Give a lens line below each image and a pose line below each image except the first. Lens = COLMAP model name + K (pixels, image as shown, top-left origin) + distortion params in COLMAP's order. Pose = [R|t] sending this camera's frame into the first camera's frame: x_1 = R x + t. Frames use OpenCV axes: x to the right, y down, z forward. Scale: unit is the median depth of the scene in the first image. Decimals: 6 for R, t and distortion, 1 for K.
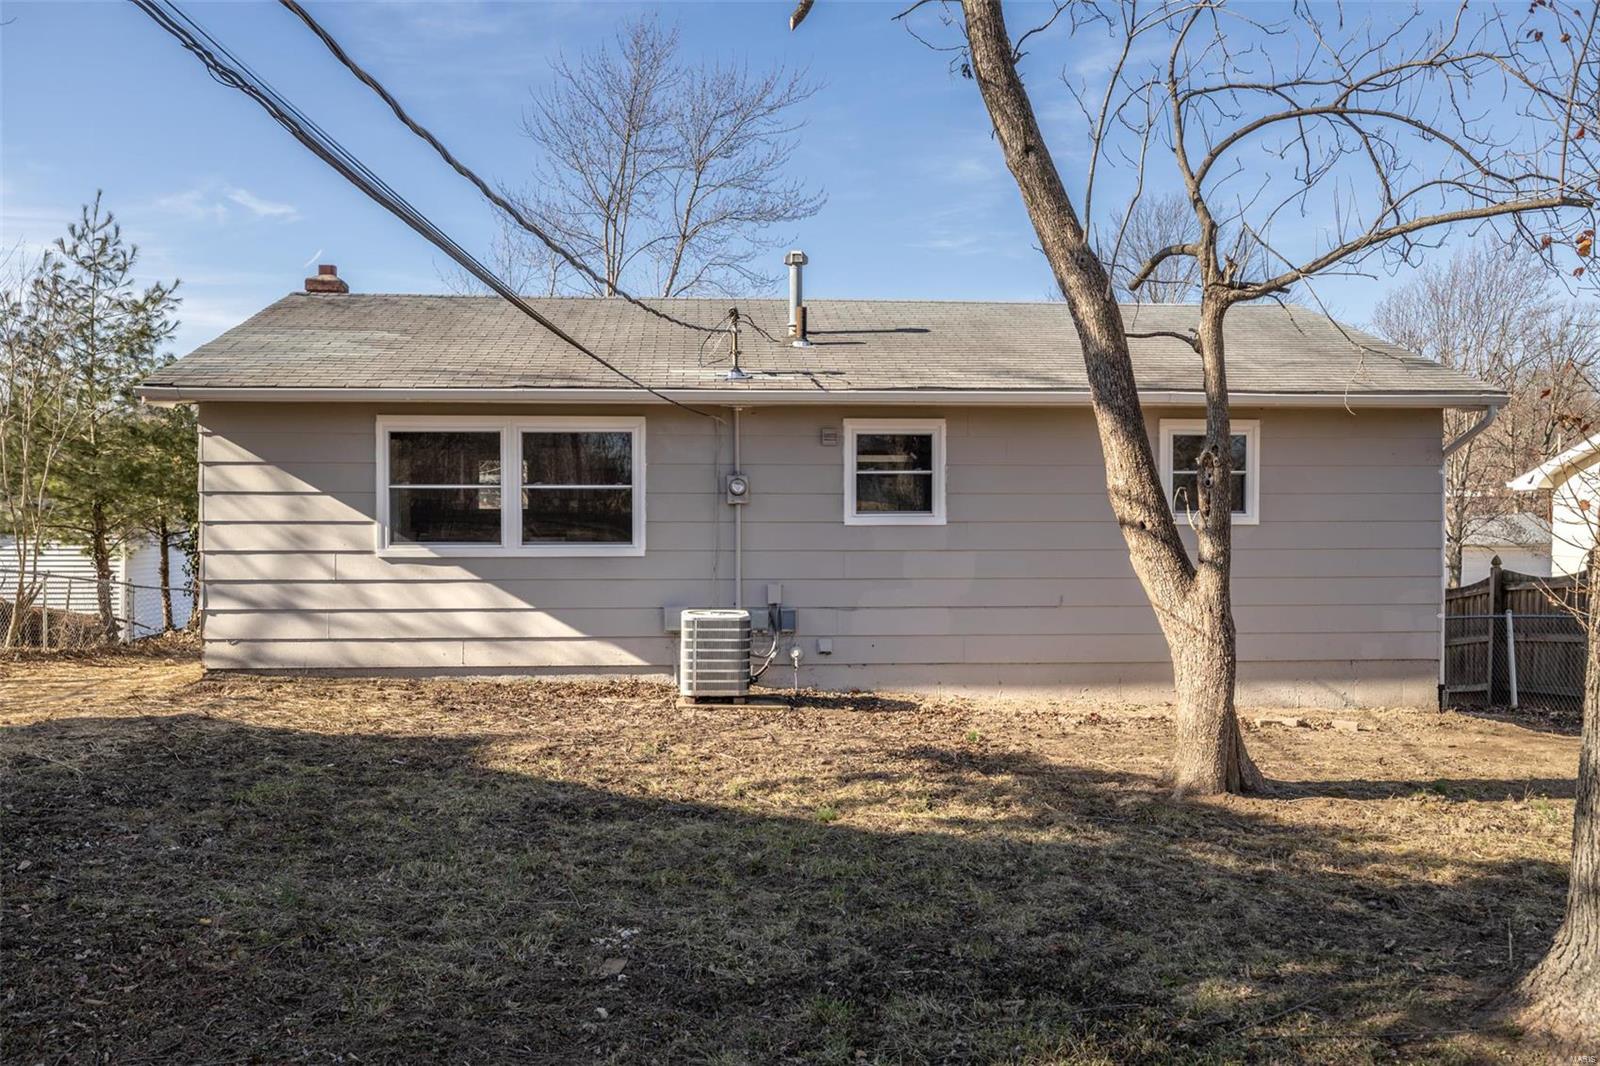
lens RADIAL K [[1369.0, 0, 813.2], [0, 1369.0, 535.4], [0, 0, 1]] dist [0.010378, 0.001050]
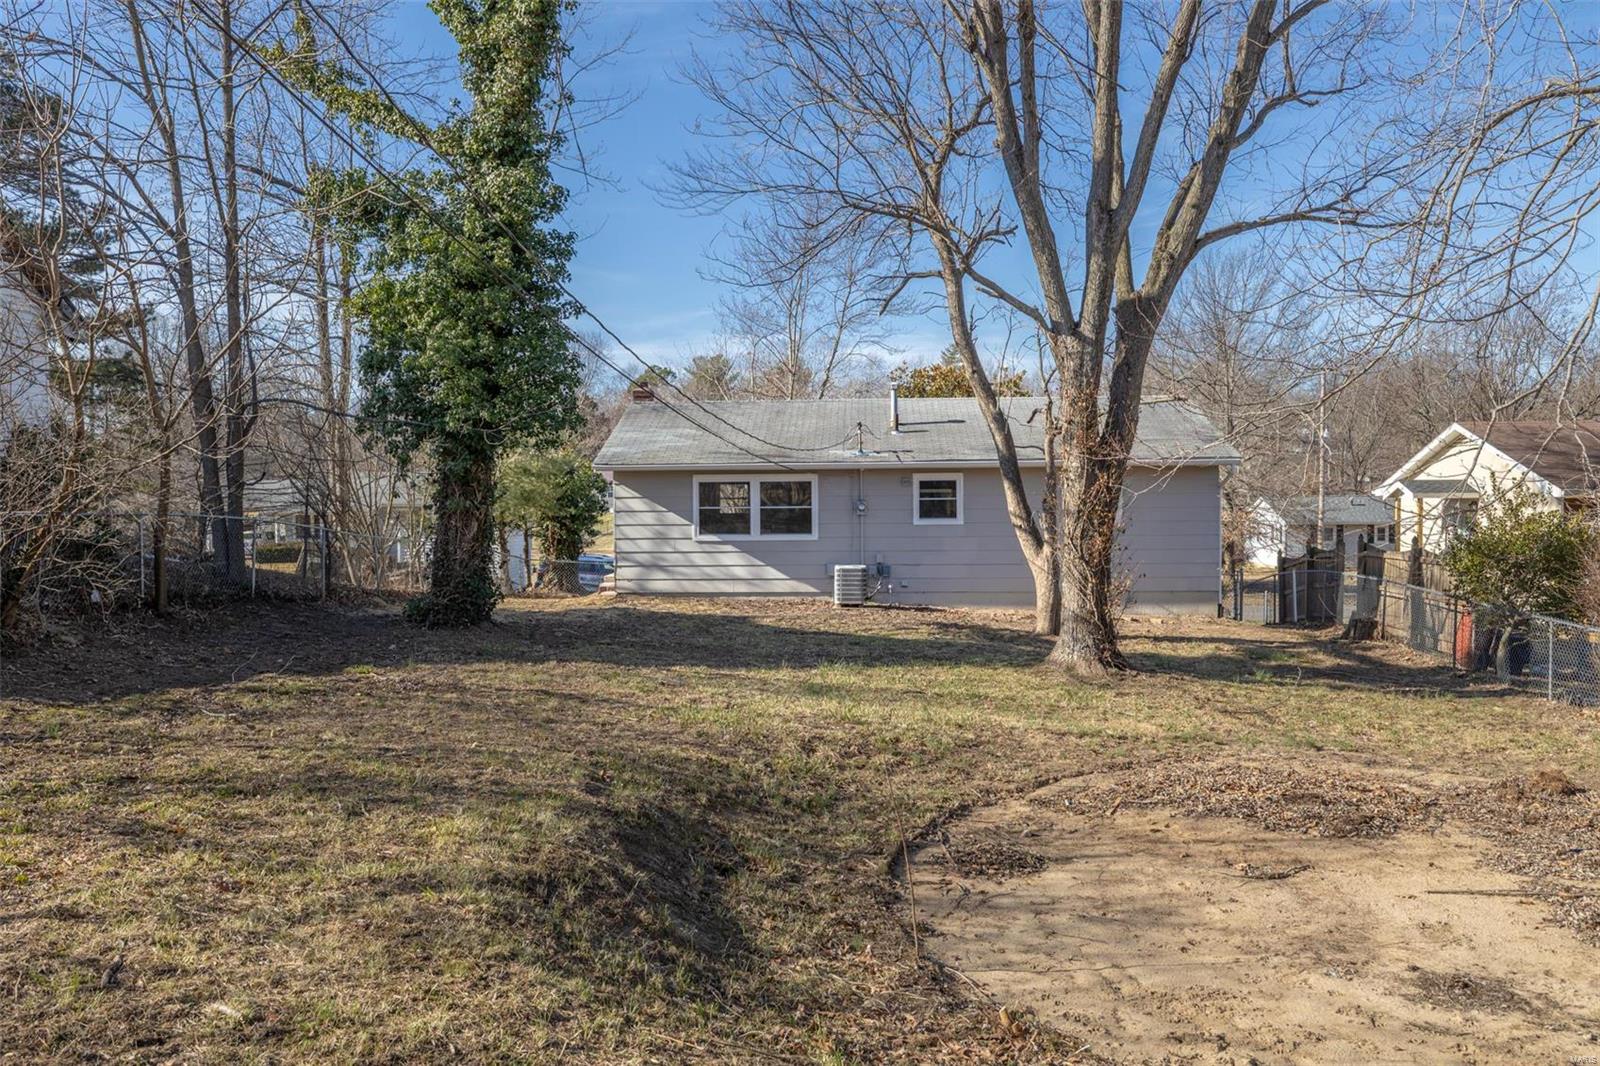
lens RADIAL K [[1369.0, 0, 800.9], [0, 1369.0, 532.6], [0, 0, 1]] dist [0.010378, 0.001050]
pose [[0.991320, -0.004278, -0.131403, 0.130198], [0.005364, 0.999954, 0.007915, -0.013530], [0.131364, -0.008551, 0.991297, -1.110183]]
